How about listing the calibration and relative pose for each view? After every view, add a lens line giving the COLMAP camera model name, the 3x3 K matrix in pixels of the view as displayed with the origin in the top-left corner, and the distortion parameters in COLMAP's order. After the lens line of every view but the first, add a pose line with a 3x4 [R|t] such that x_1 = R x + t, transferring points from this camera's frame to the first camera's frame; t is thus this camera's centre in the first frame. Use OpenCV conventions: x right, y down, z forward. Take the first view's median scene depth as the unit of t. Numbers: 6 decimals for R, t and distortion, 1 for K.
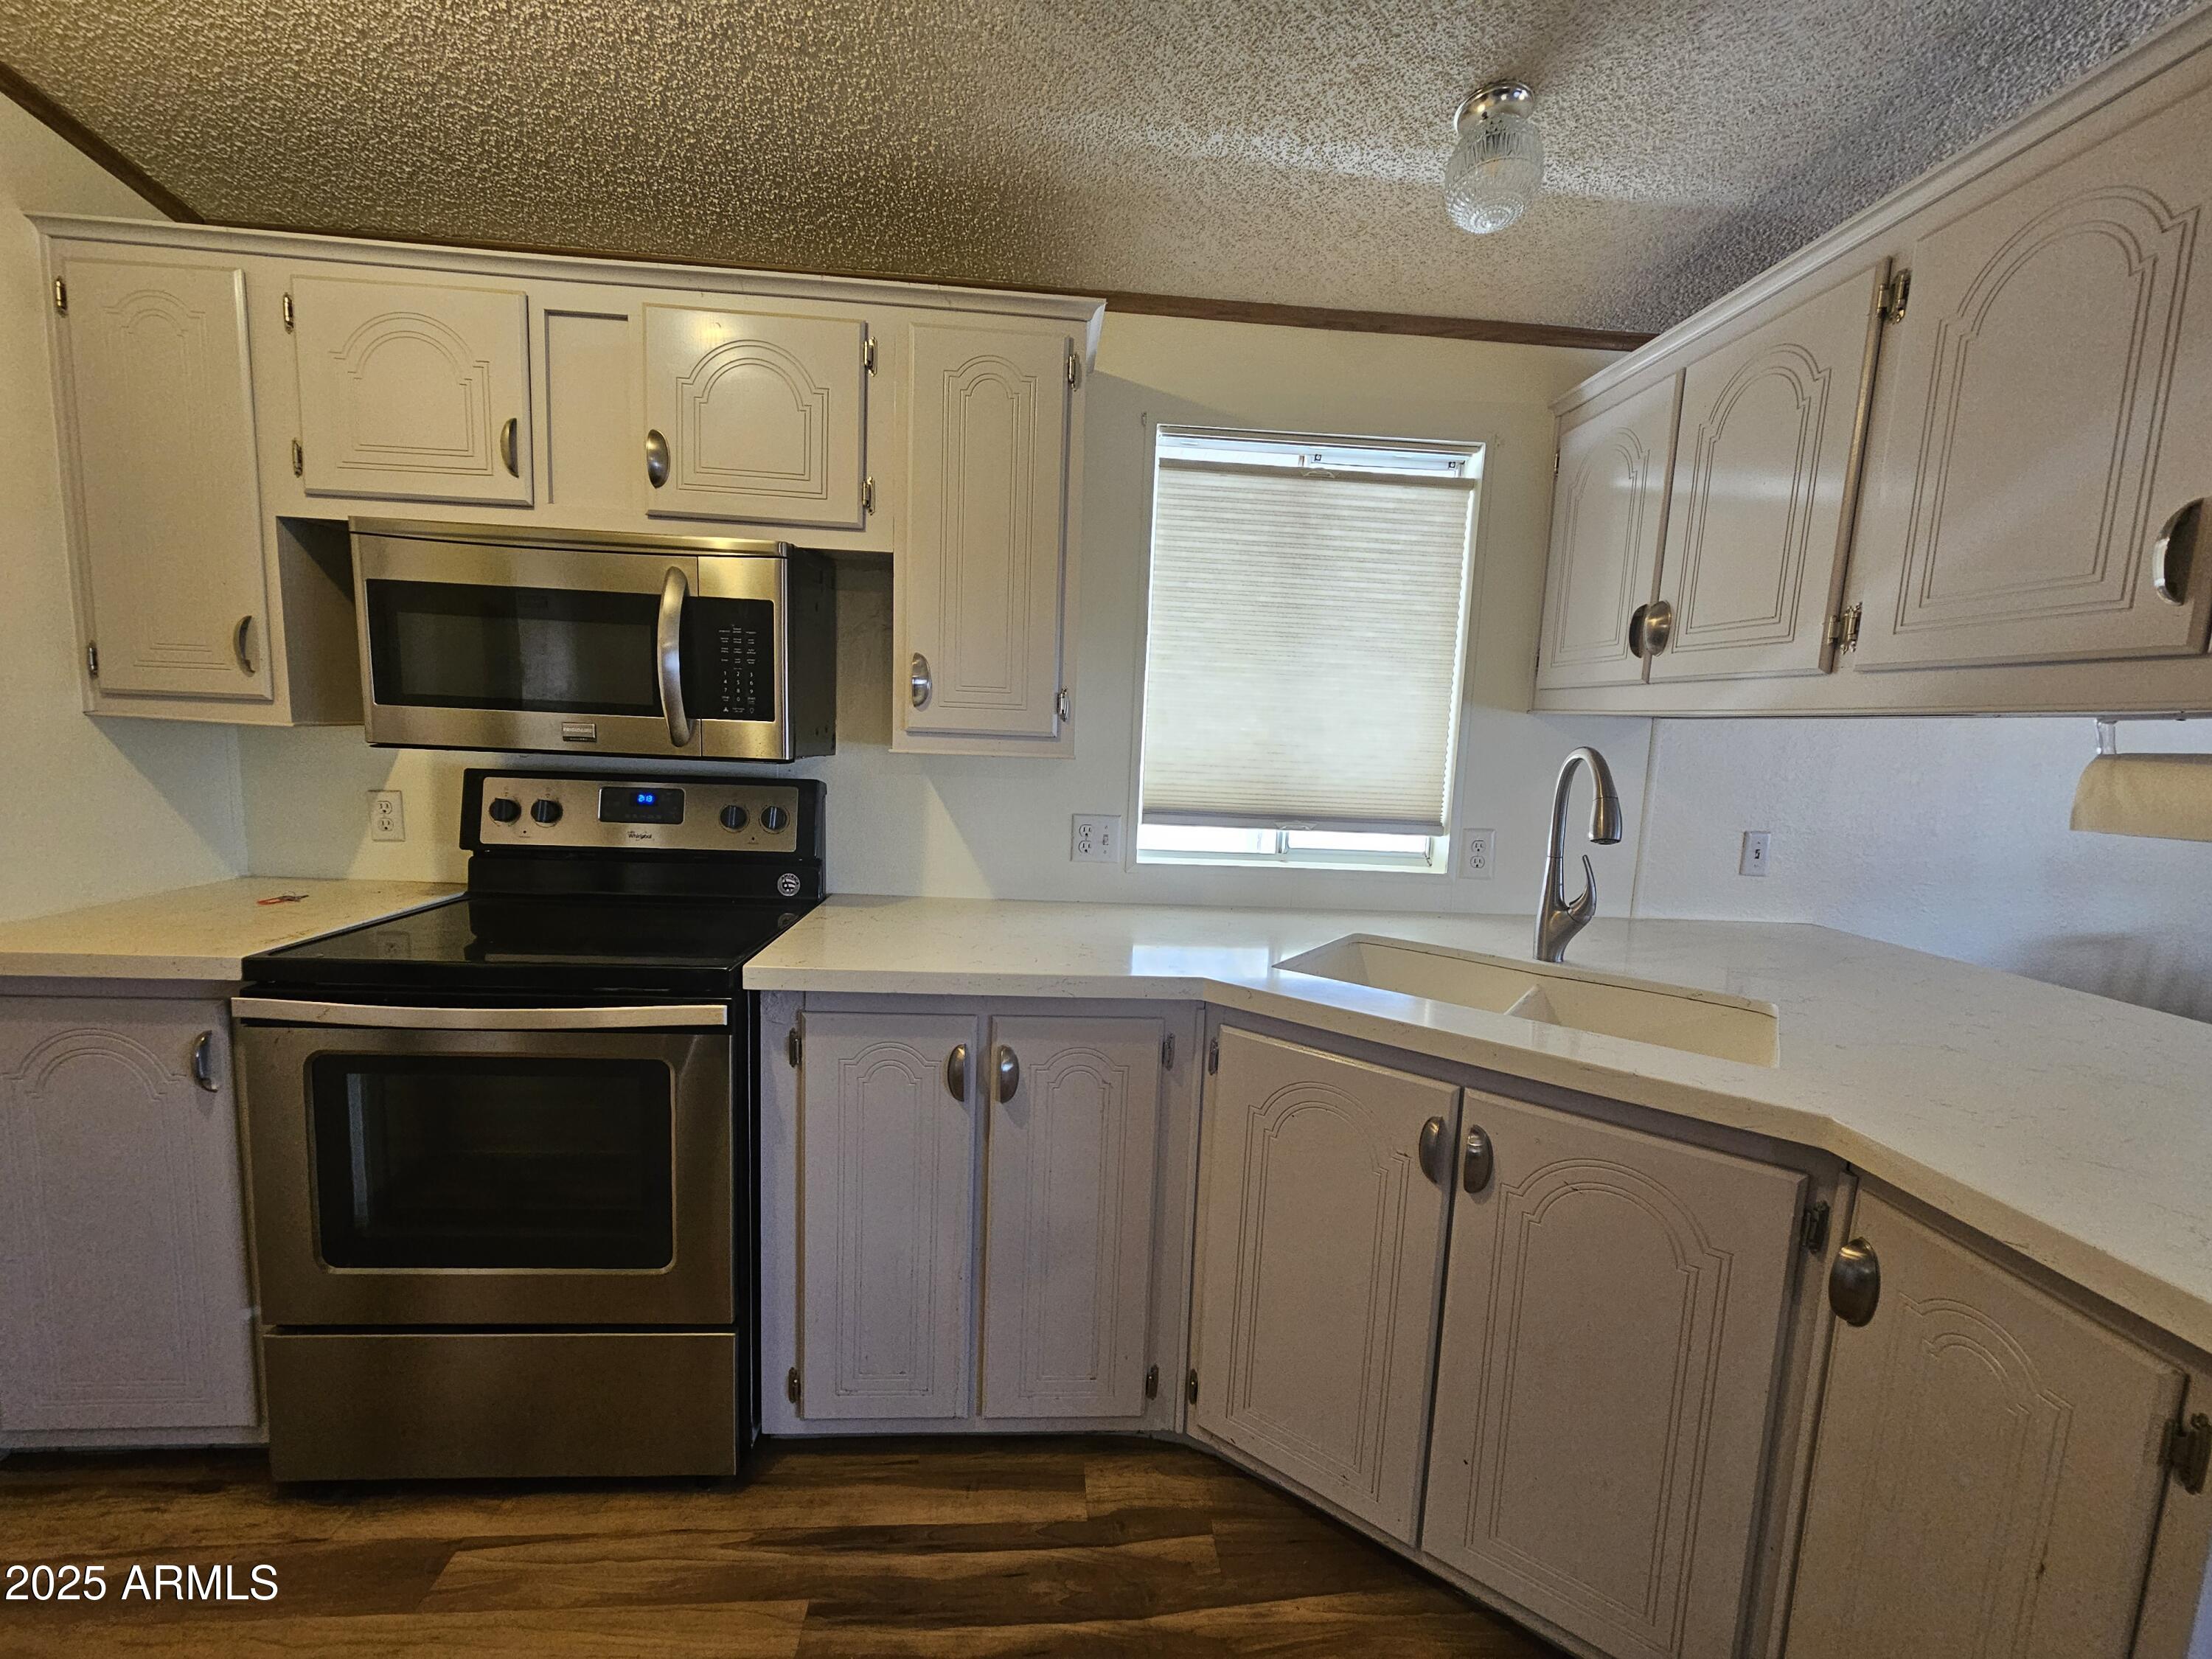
lens RADIAL K [[908.3, 0, 1101.1], [0, 908.3, 837.8], [0, 0, 1]] dist [0.001025, 0.001324]
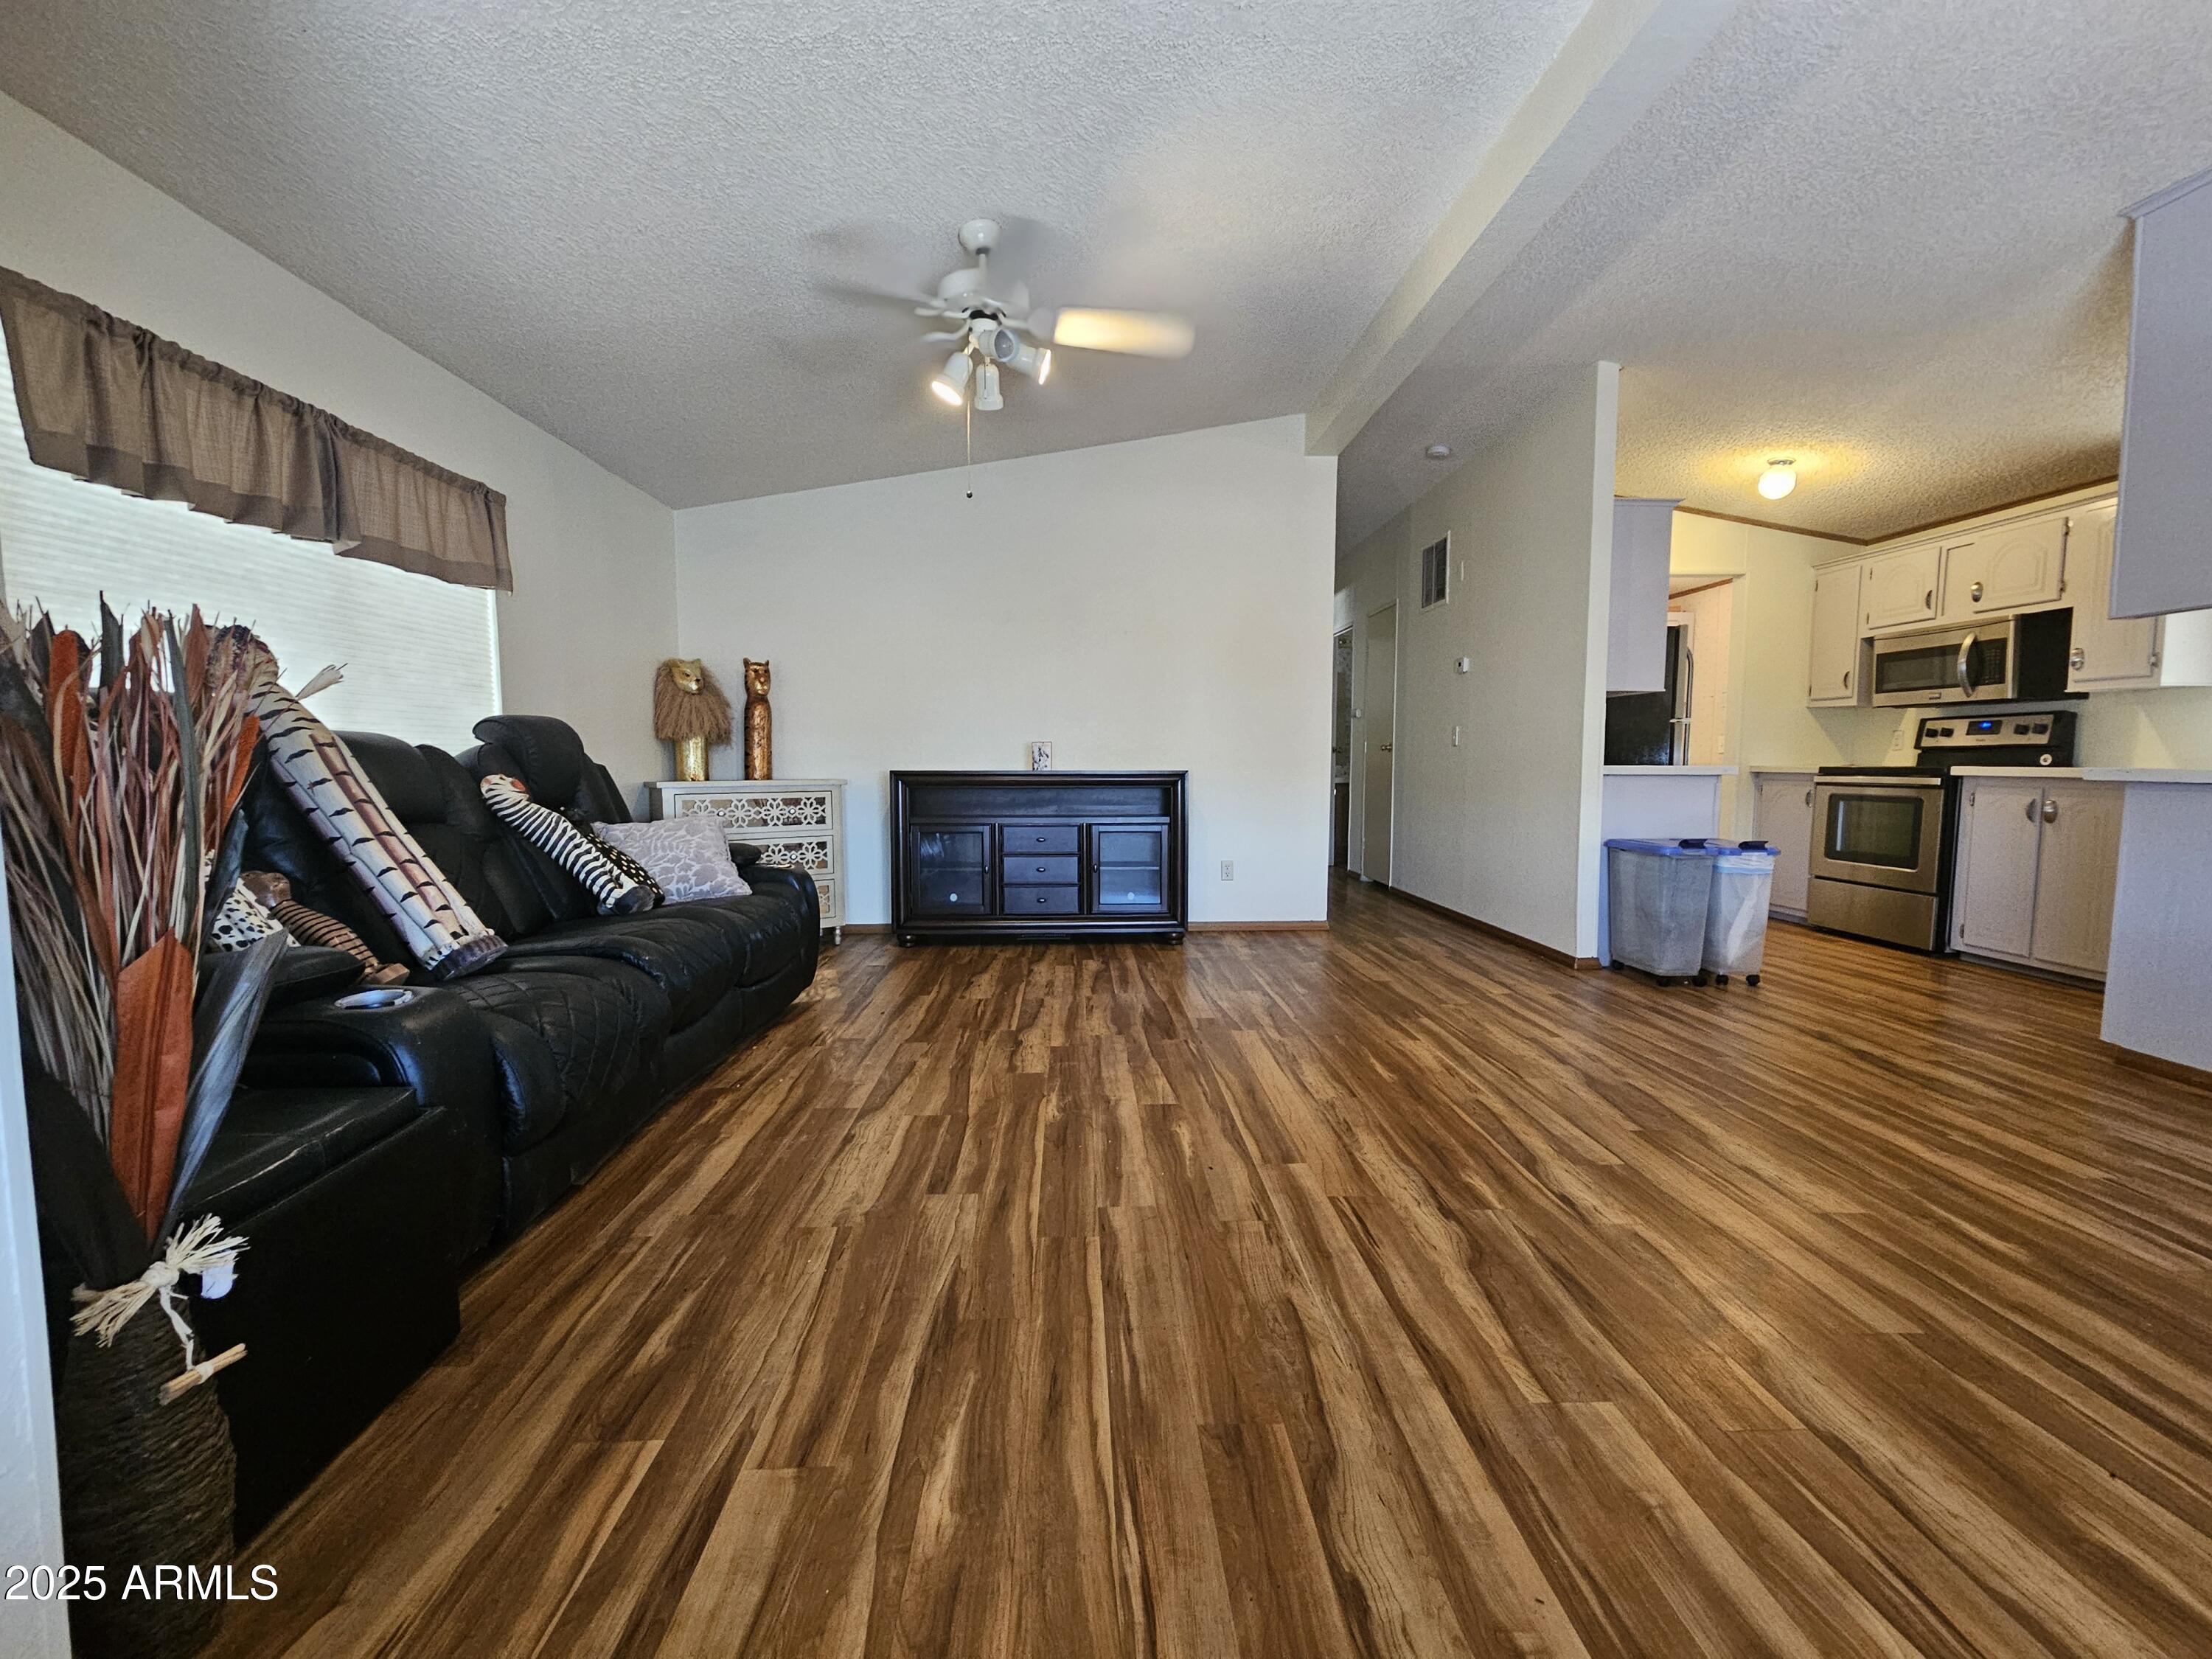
lens RADIAL K [[908.3, 0, 1113.7], [0, 908.3, 831.0], [0, 0, 1]] dist [0.001025, 0.001324]
pose [[-0.019912, 0.040490, -0.998982, 2.376395], [-0.119431, 0.991929, 0.042585, 0.496467], [0.992643, 0.120158, -0.014915, -1.474784]]
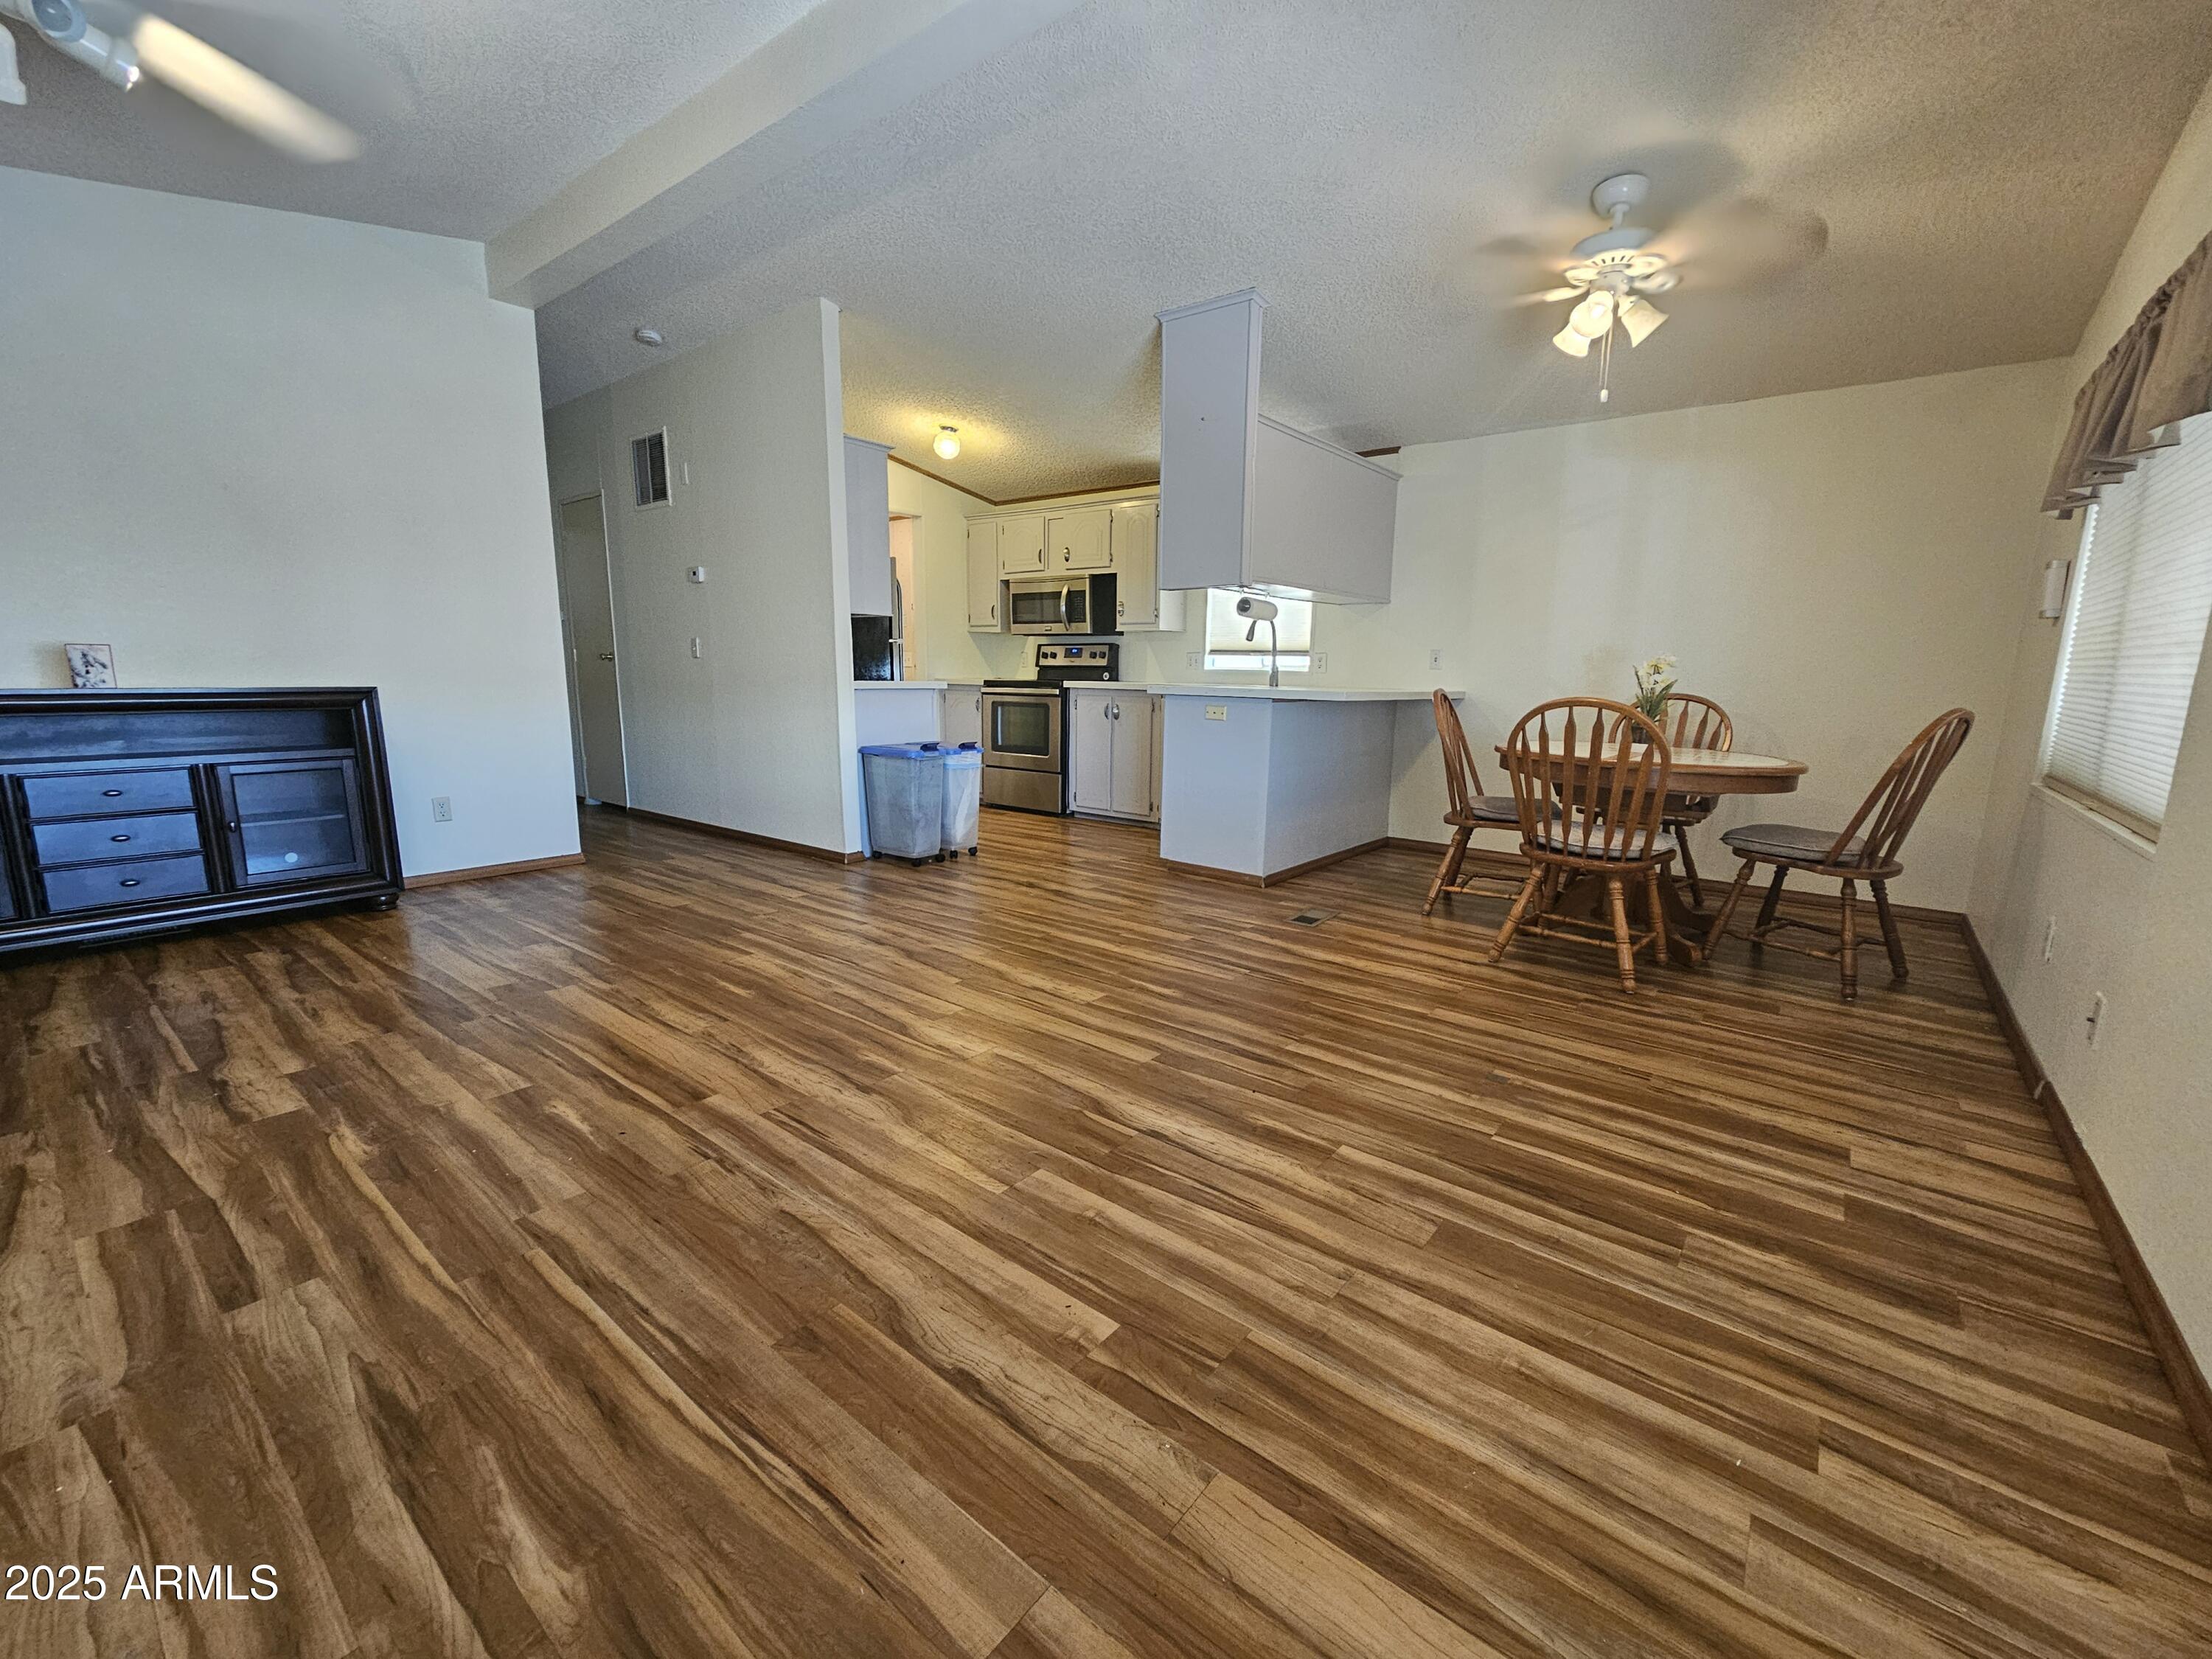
lens RADIAL K [[908.3, 0, 1105.8], [0, 908.3, 835.3], [0, 0, 1]] dist [0.001025, 0.001324]
pose [[0.739129, 0.093140, -0.667093, 2.337258], [-0.064414, 0.995628, 0.067640, 0.496771], [0.670477, -0.007024, 0.741897, -1.763819]]
